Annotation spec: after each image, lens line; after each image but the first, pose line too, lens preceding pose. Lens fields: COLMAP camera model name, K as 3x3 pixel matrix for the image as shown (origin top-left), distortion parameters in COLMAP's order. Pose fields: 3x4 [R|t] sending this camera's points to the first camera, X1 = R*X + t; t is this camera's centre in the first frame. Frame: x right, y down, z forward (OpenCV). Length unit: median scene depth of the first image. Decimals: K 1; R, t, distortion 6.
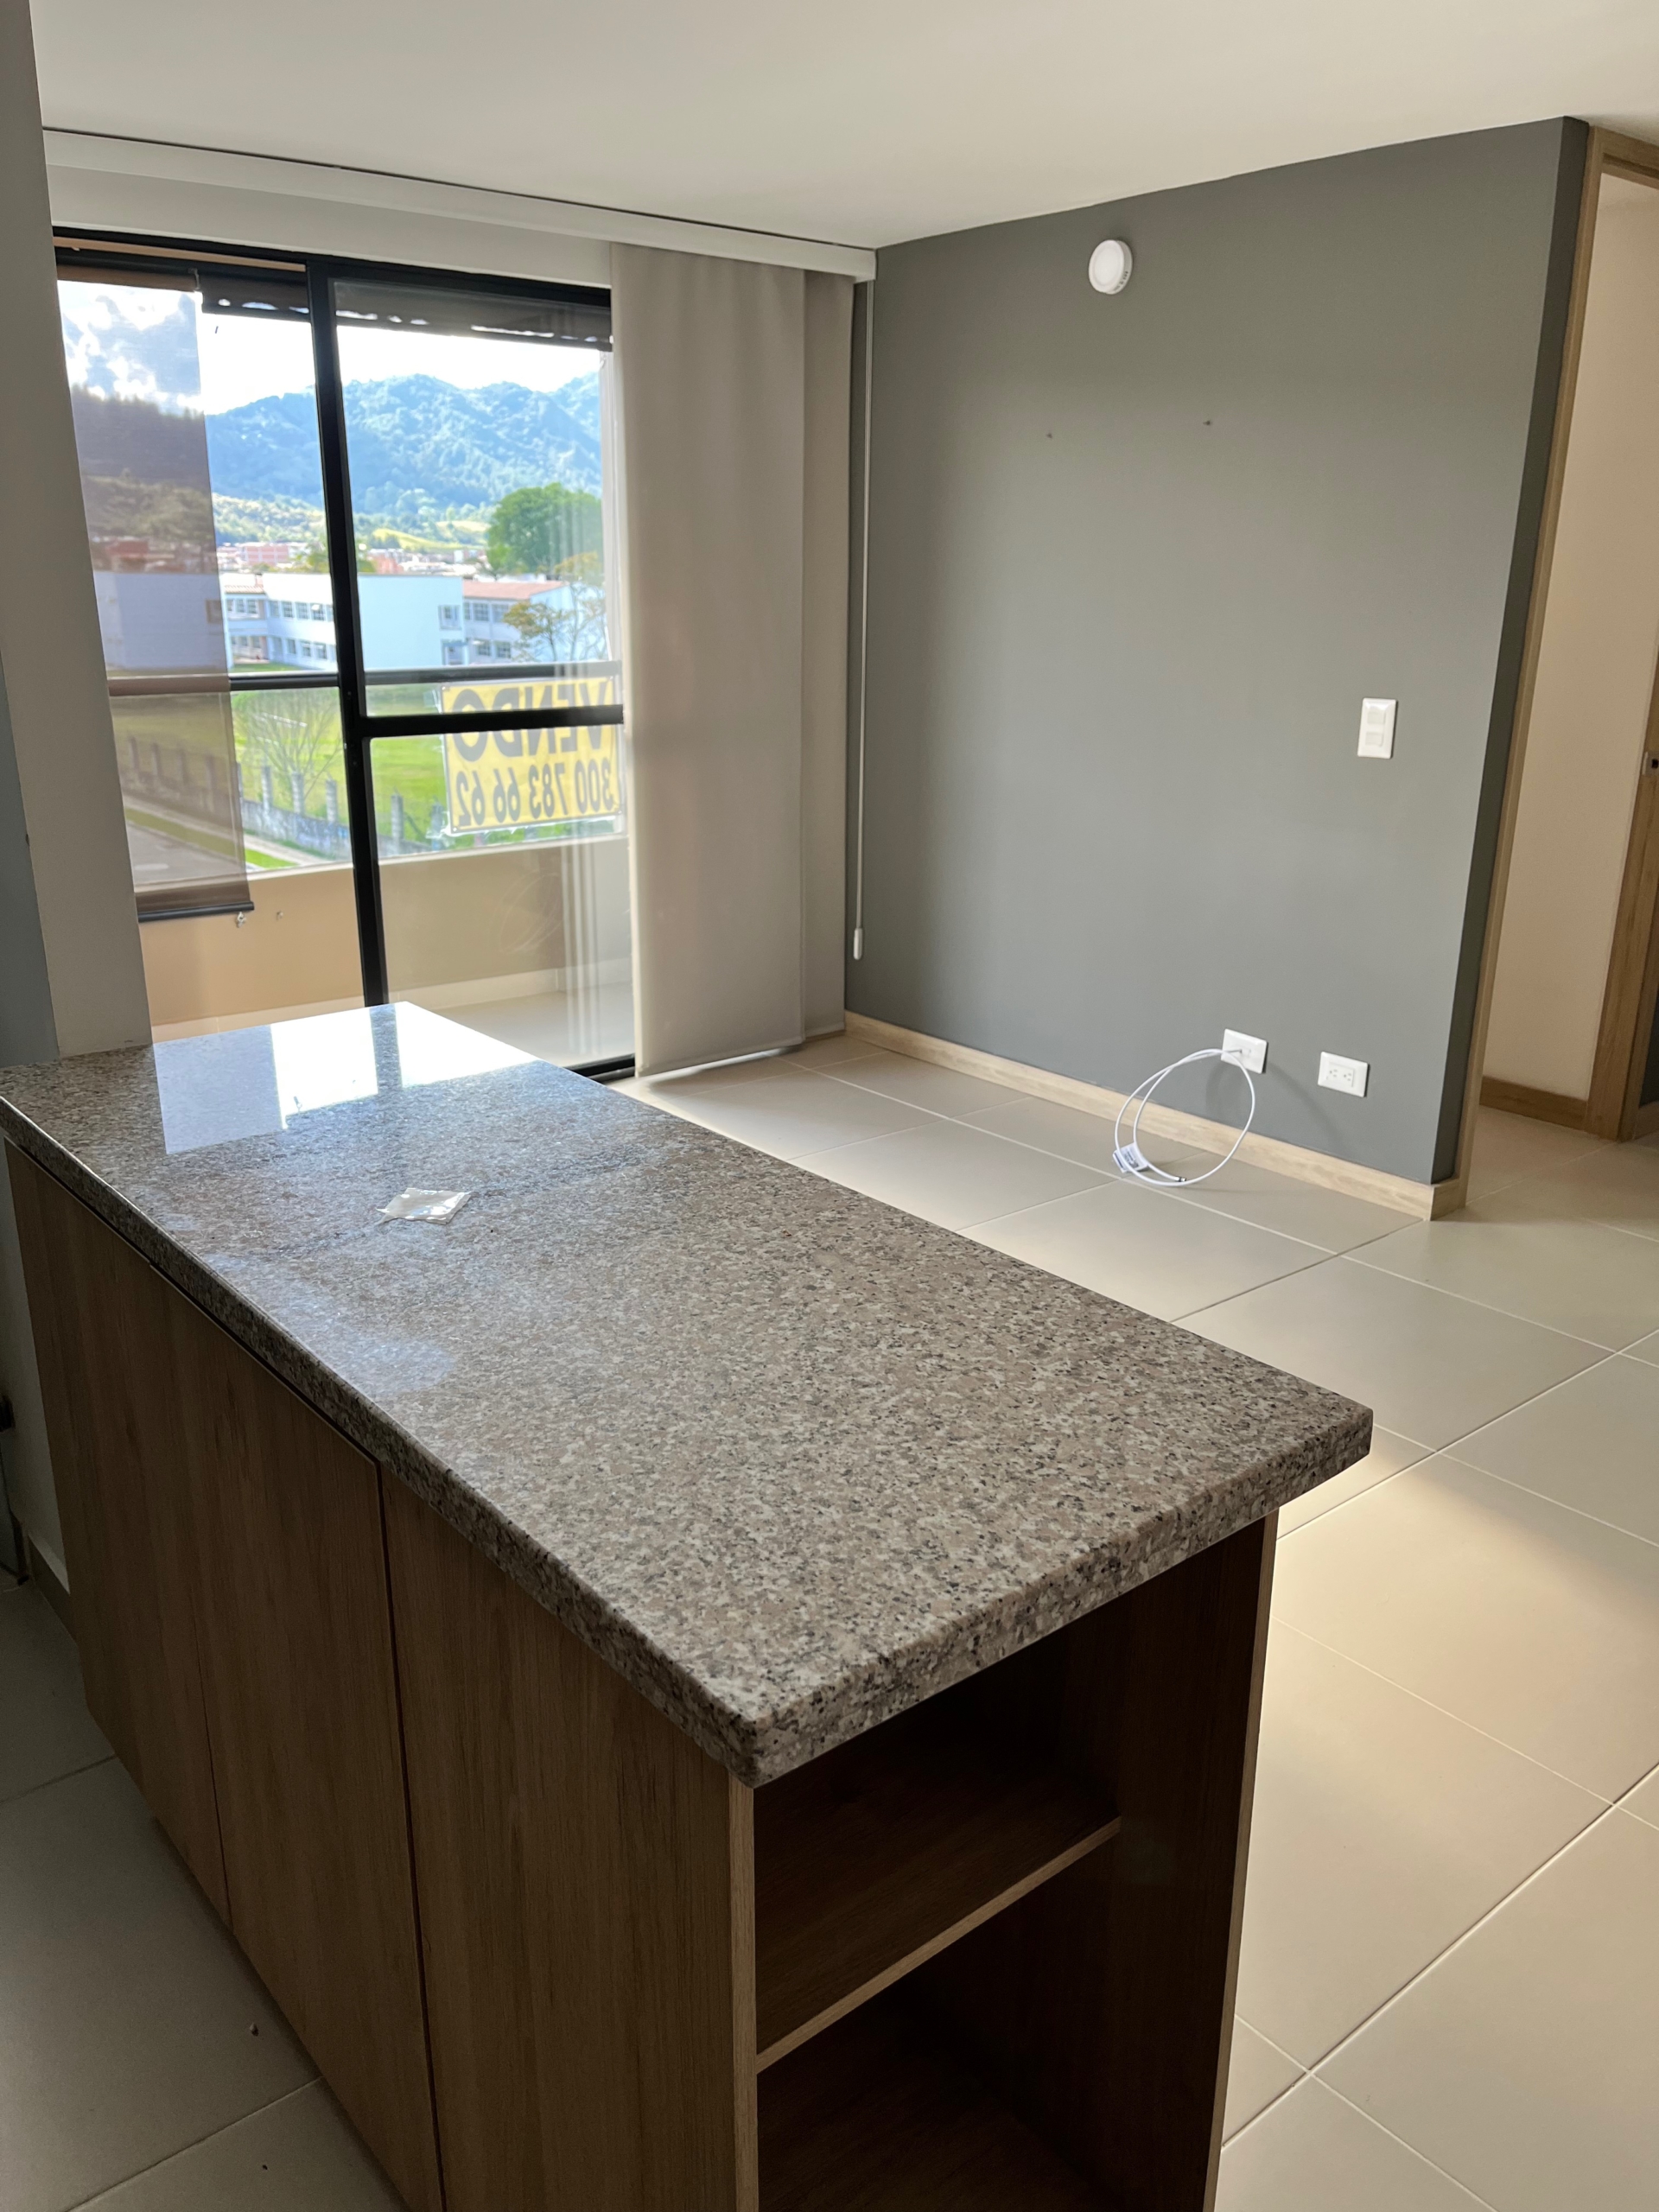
lens RADIAL K [[1691.8, 0, 784.5], [0, 1691.8, 1112.9], [0, 0, 1]] dist [0.110673, -0.154772]
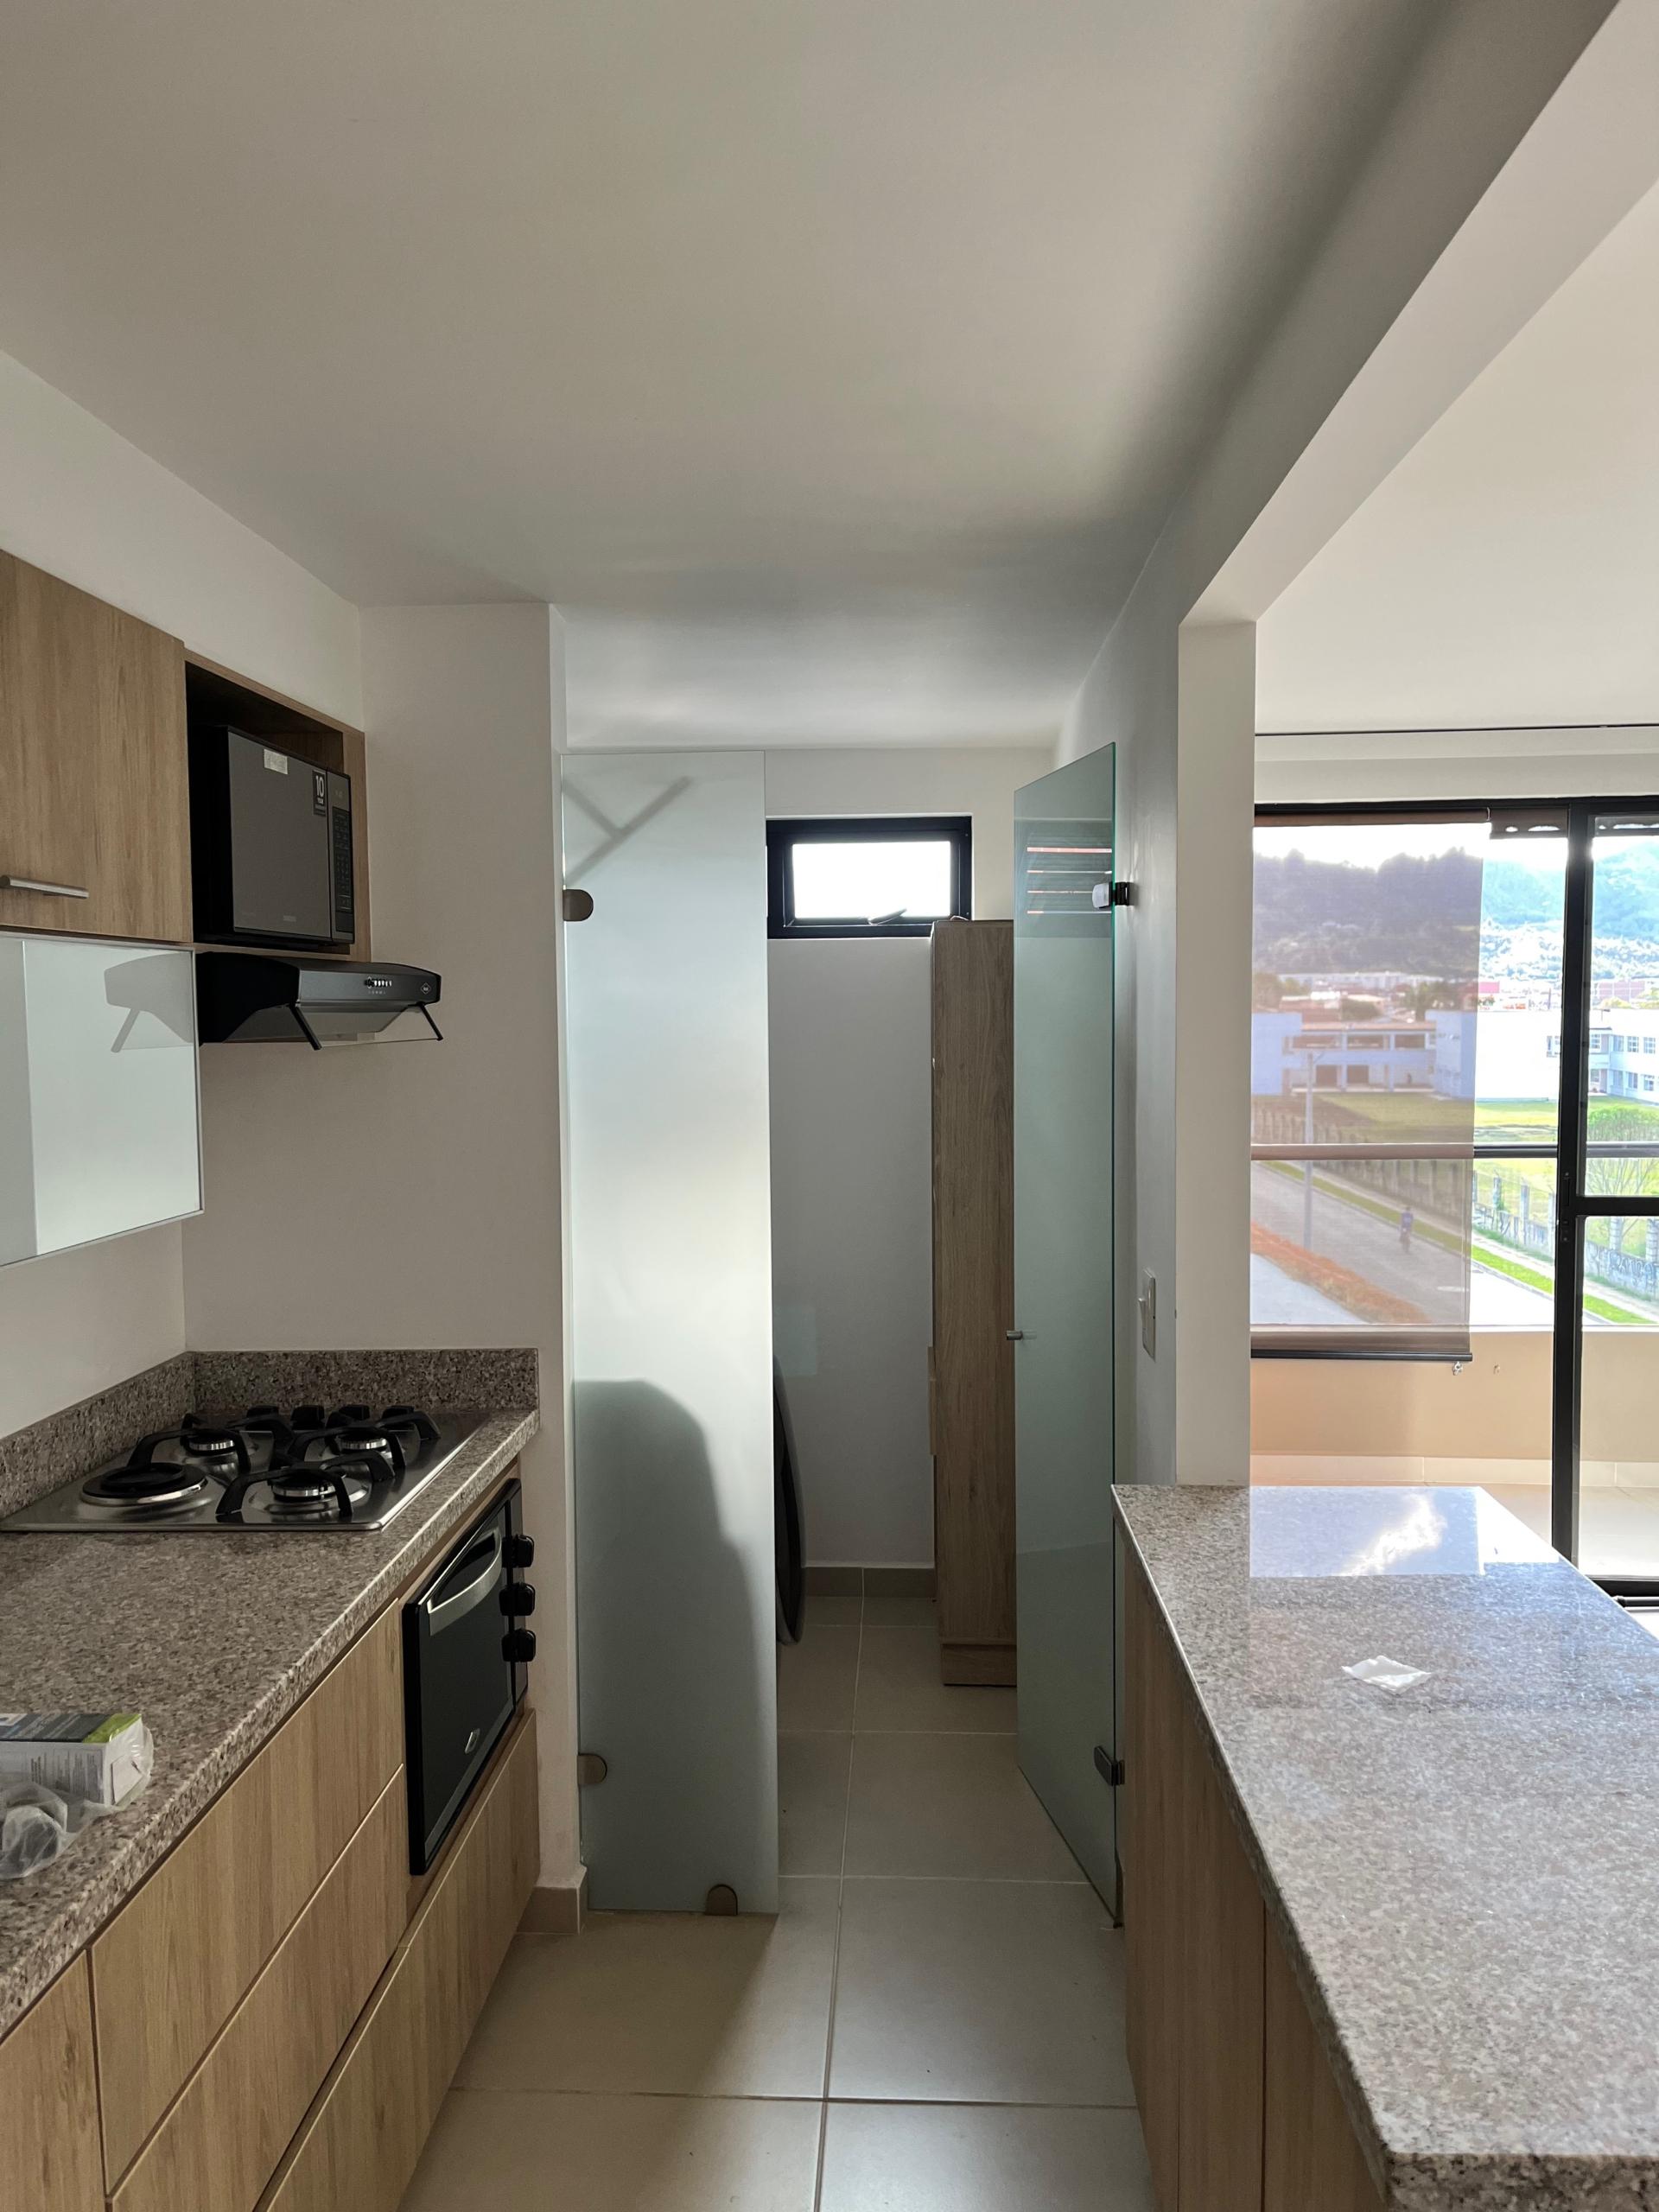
lens RADIAL K [[1708.0, 0, 818.3], [0, 1708.0, 1103.6], [0, 0, 1]] dist [0.059480, -0.078296]
pose [[0.752514, 0.034005, -0.657697, 0.244571], [-0.193507, 0.966001, -0.171458, -0.043354], [0.629506, 0.256294, 0.733510, -0.196142]]
